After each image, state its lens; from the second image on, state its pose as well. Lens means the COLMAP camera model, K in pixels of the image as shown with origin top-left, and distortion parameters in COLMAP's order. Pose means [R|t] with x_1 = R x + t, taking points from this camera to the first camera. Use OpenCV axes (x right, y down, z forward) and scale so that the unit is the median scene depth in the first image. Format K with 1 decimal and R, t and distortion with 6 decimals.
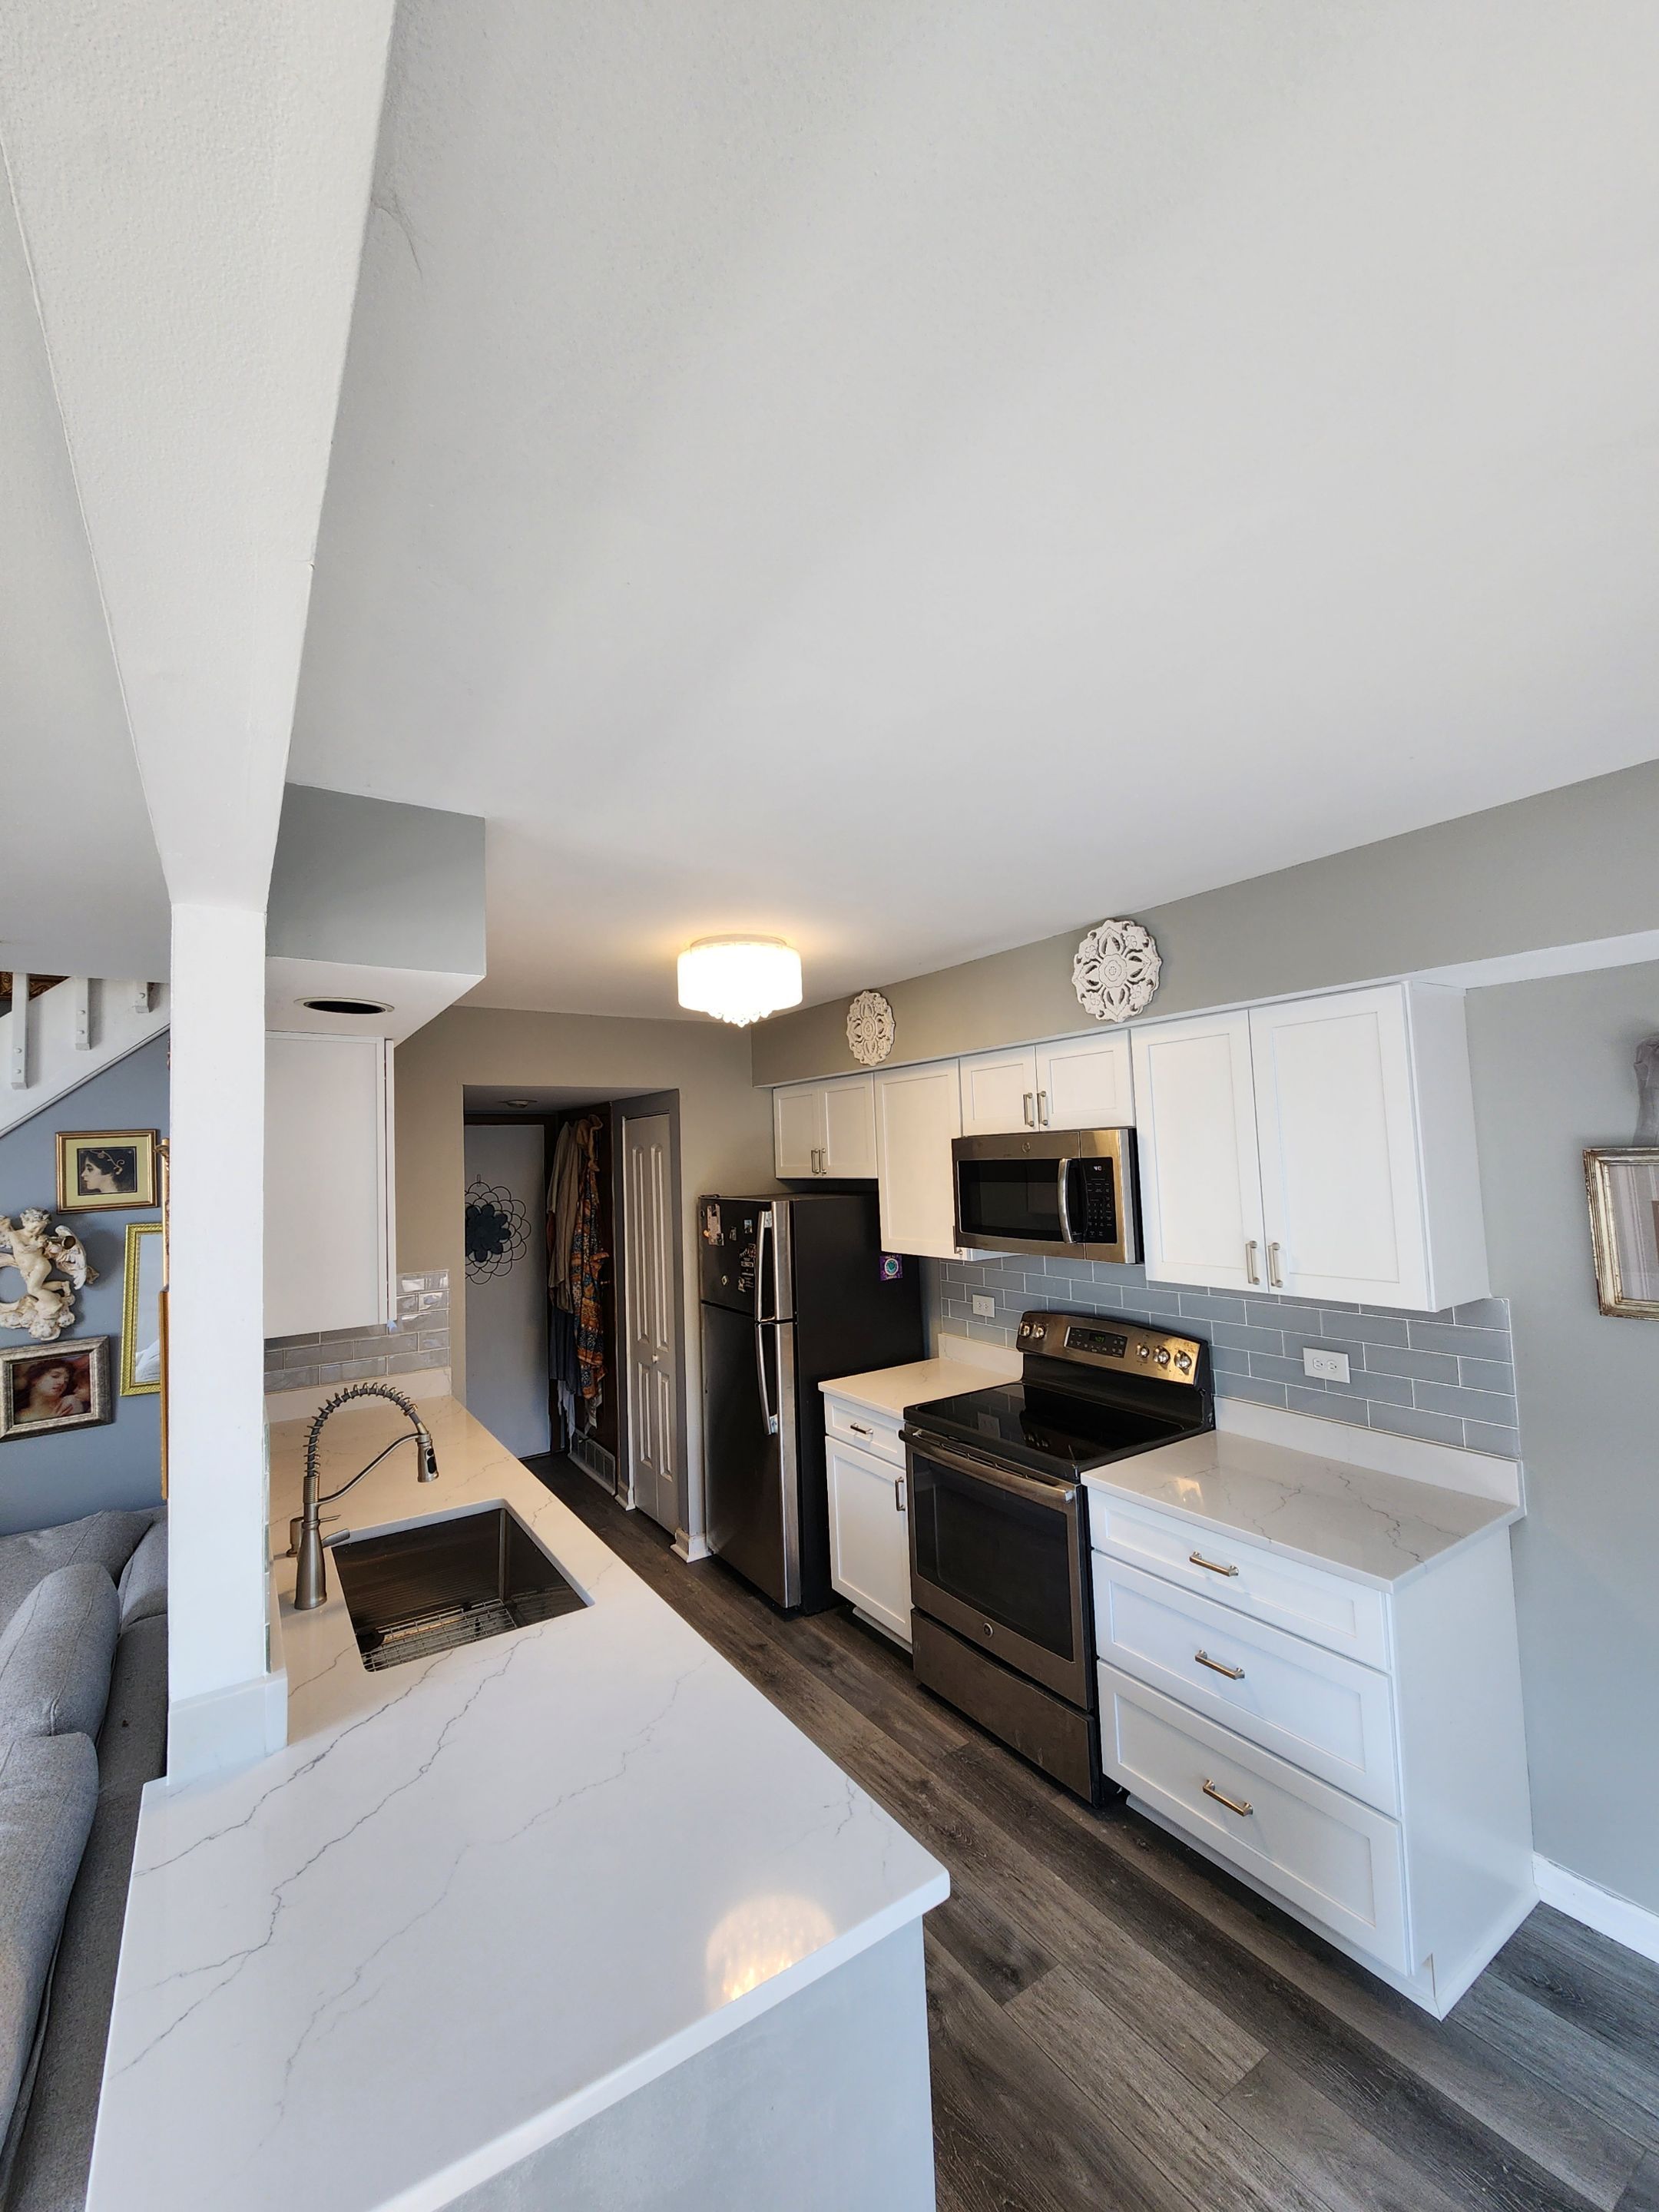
lens RADIAL K [[891.7, 0, 810.4], [0, 891.7, 1106.4], [0, 0, 1]] dist [0.001316, -0.004372]
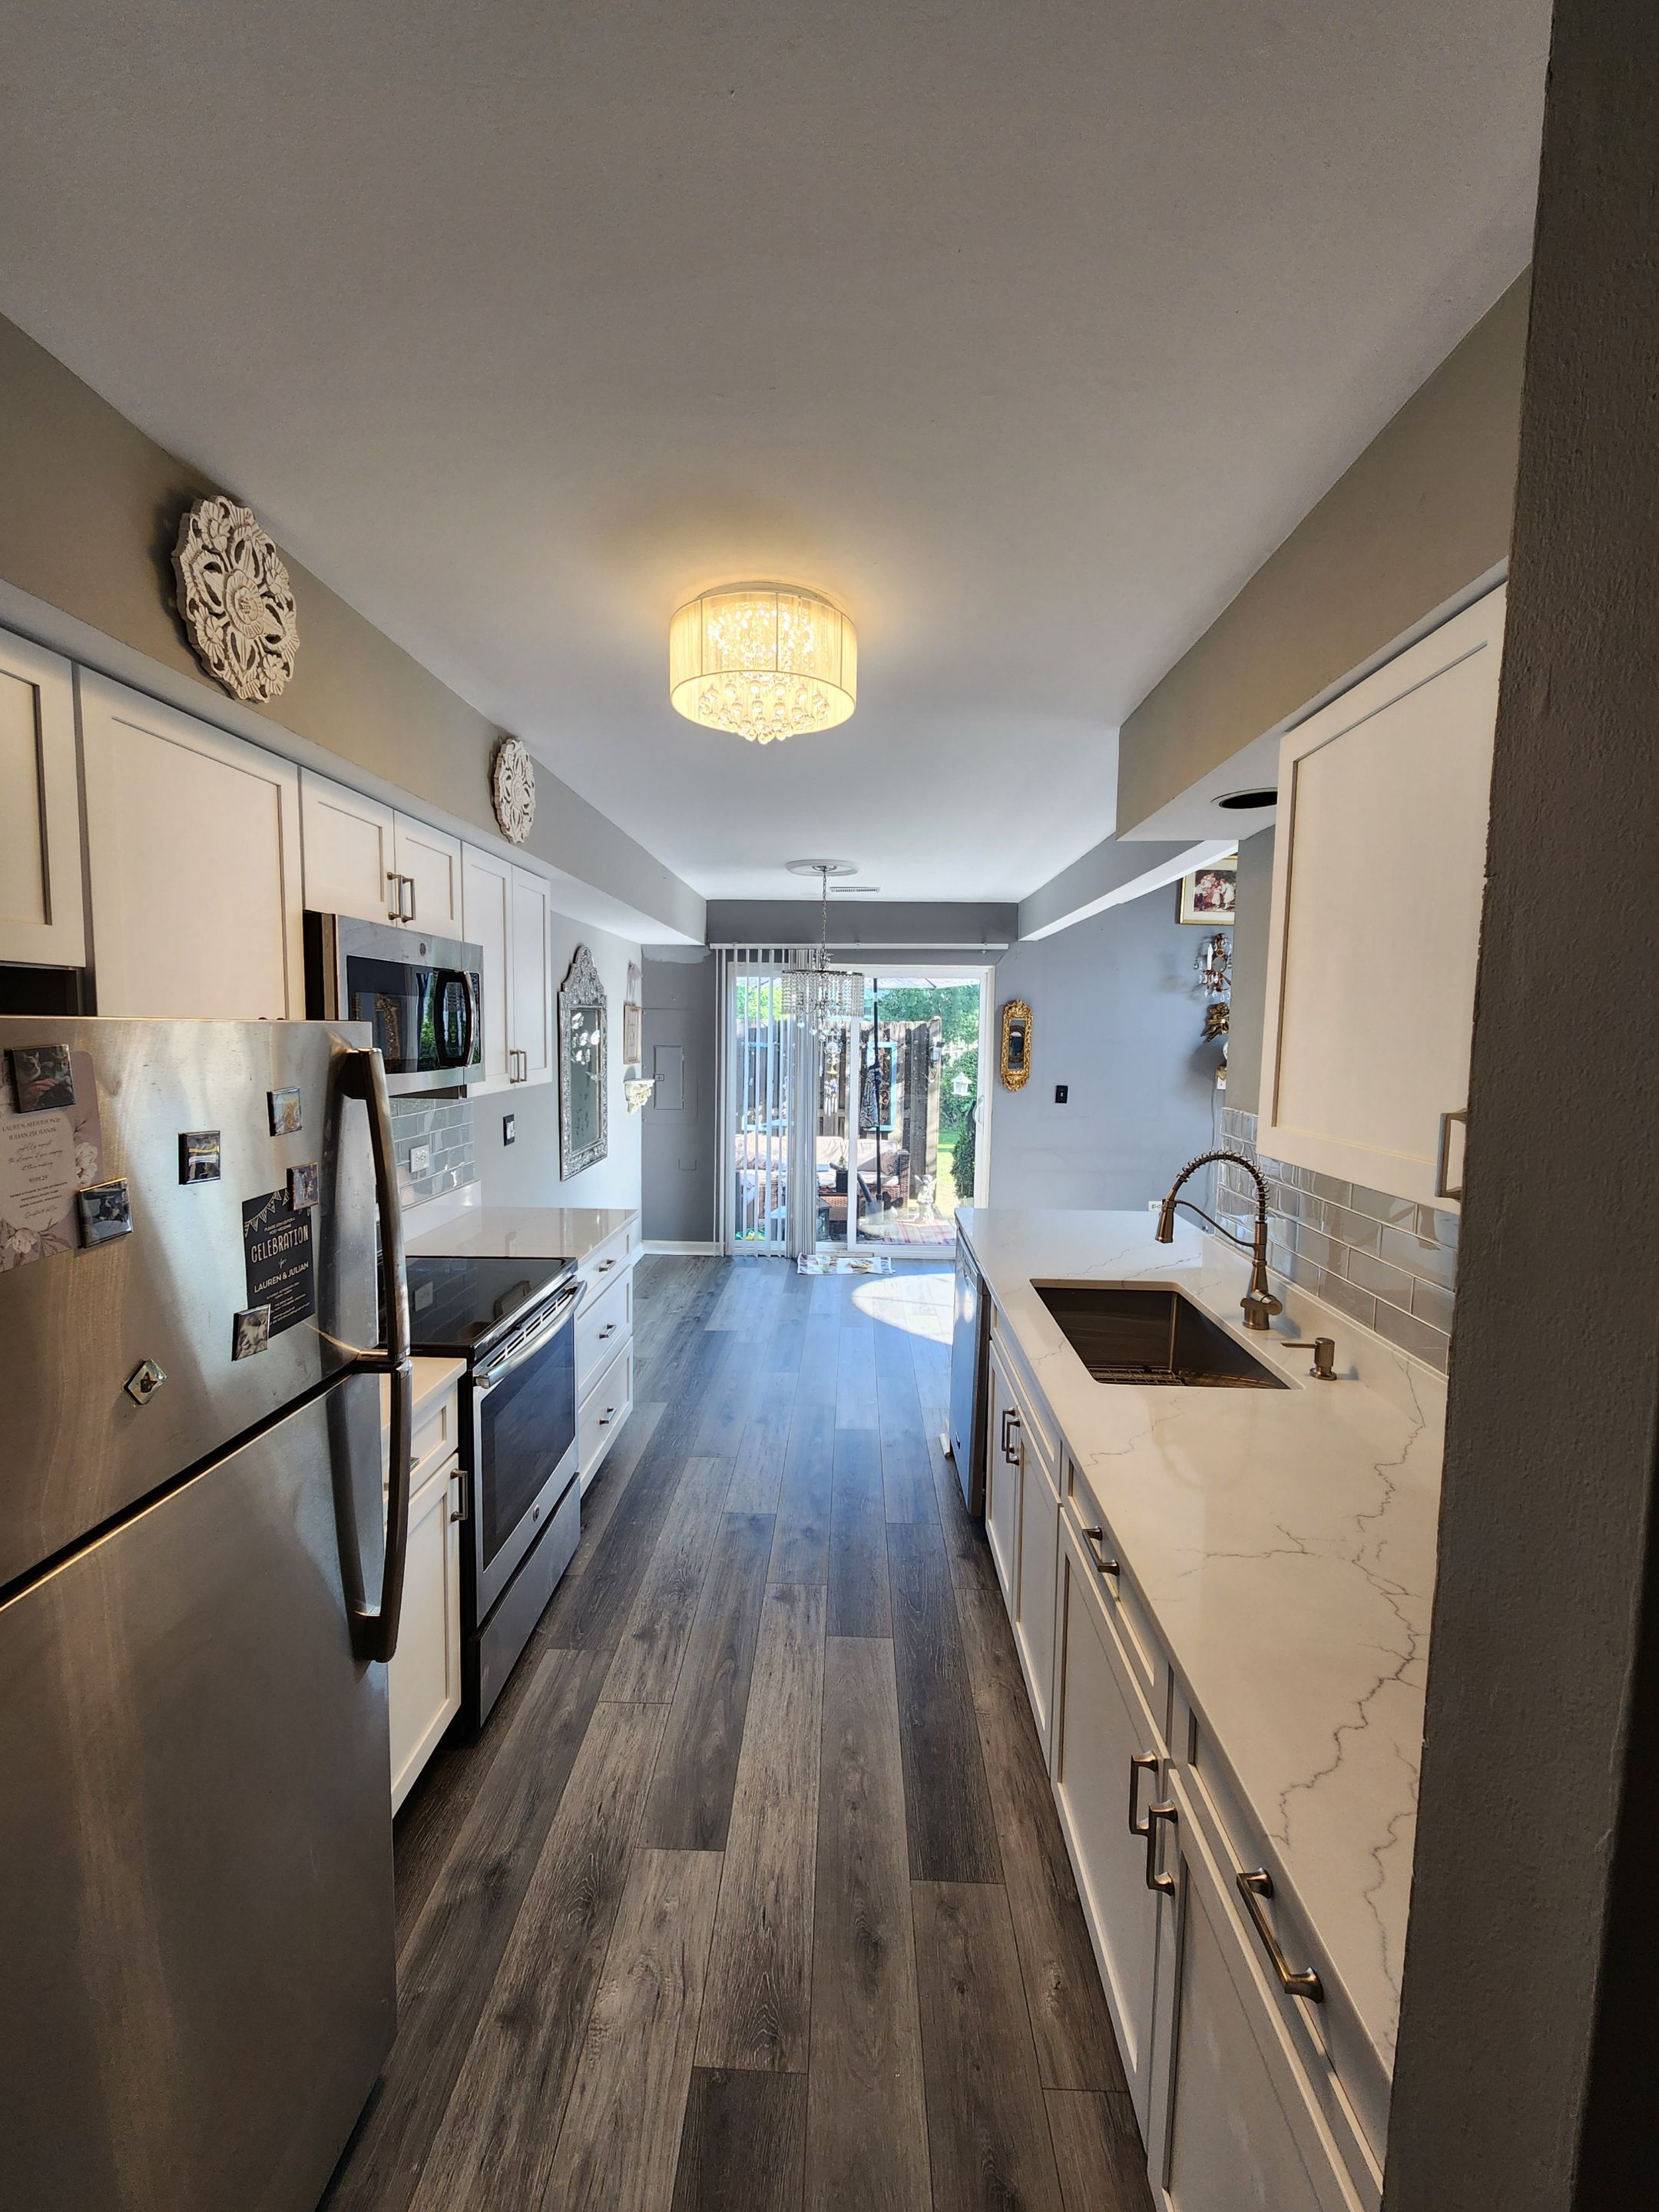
lens RADIAL K [[891.7, 0, 824.1], [0, 891.7, 1099.2], [0, 0, 1]] dist [0.001316, -0.004372]
pose [[-0.820354, -0.026385, 0.571247, -0.559363], [-0.022888, 0.999650, 0.013303, 0.182616], [-0.571398, -0.002161, -0.820670, 1.687367]]
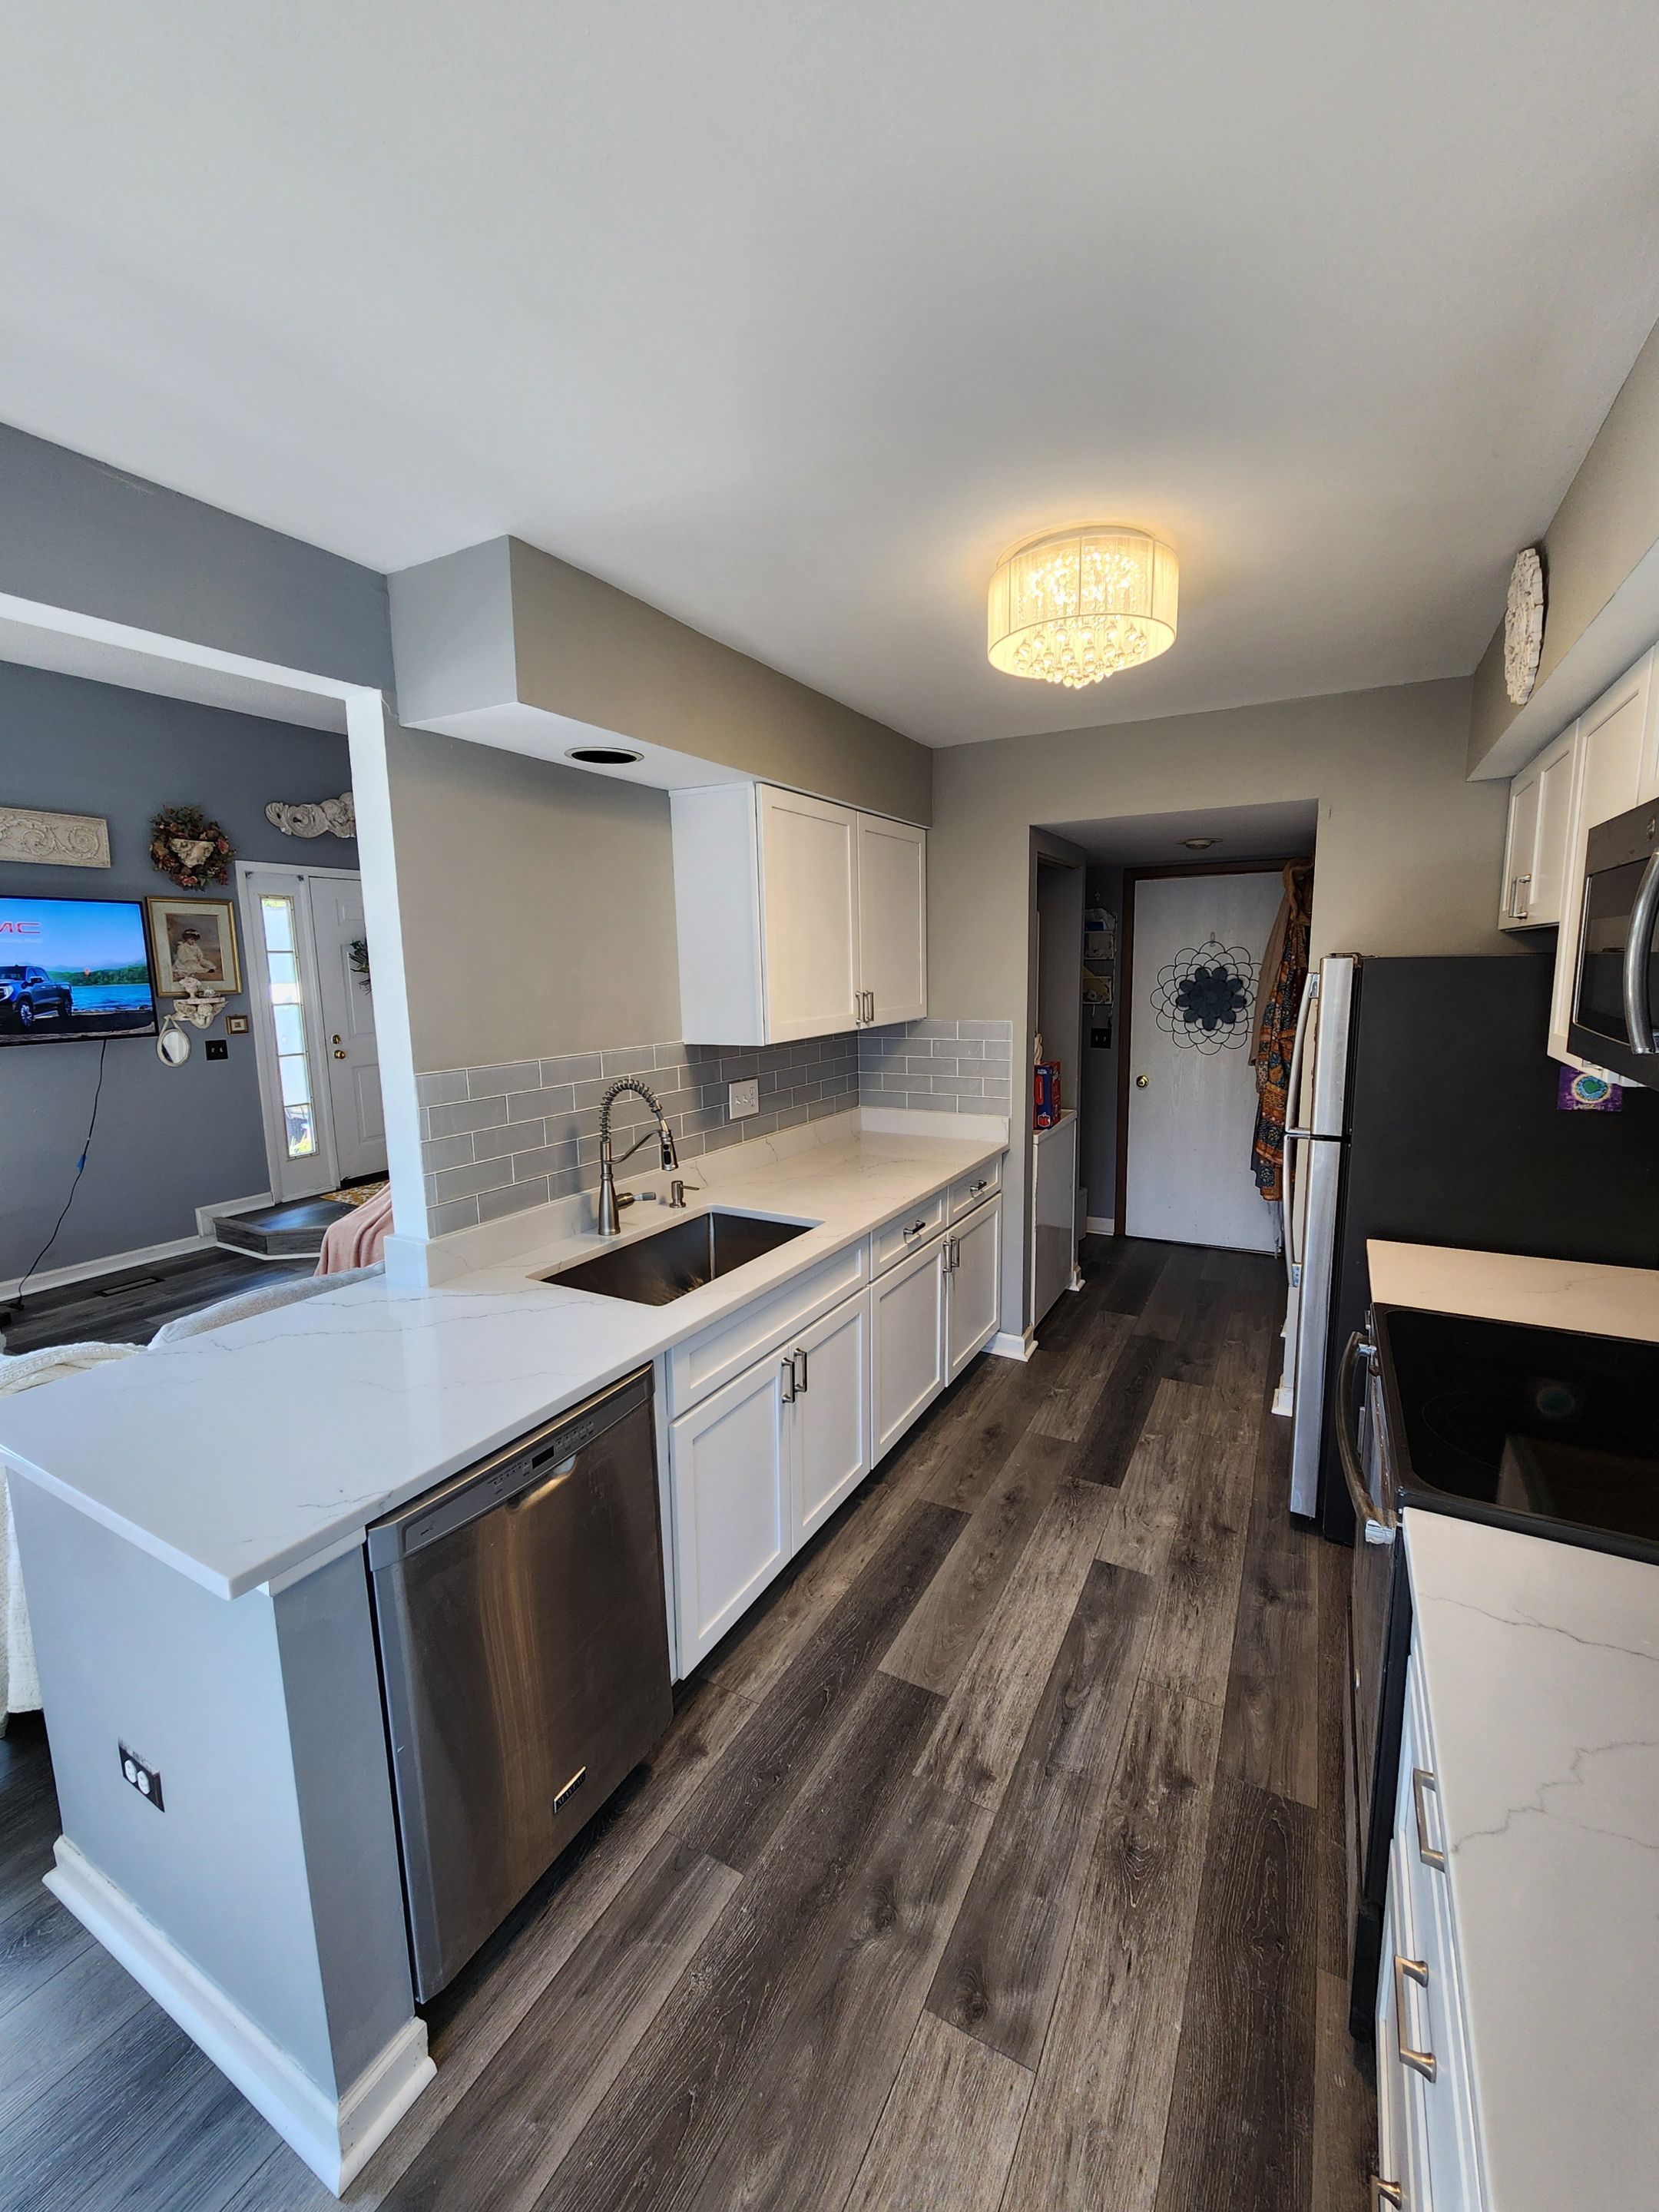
lens RADIAL K [[891.7, 0, 824.1], [0, 891.7, 1092.2], [0, 0, 1]] dist [0.001316, -0.004372]
pose [[0.469472, 0.149883, -0.870133, 0.531940], [0.056130, 0.978427, 0.198821, 0.073047], [0.881162, -0.142181, 0.450931, 0.518184]]
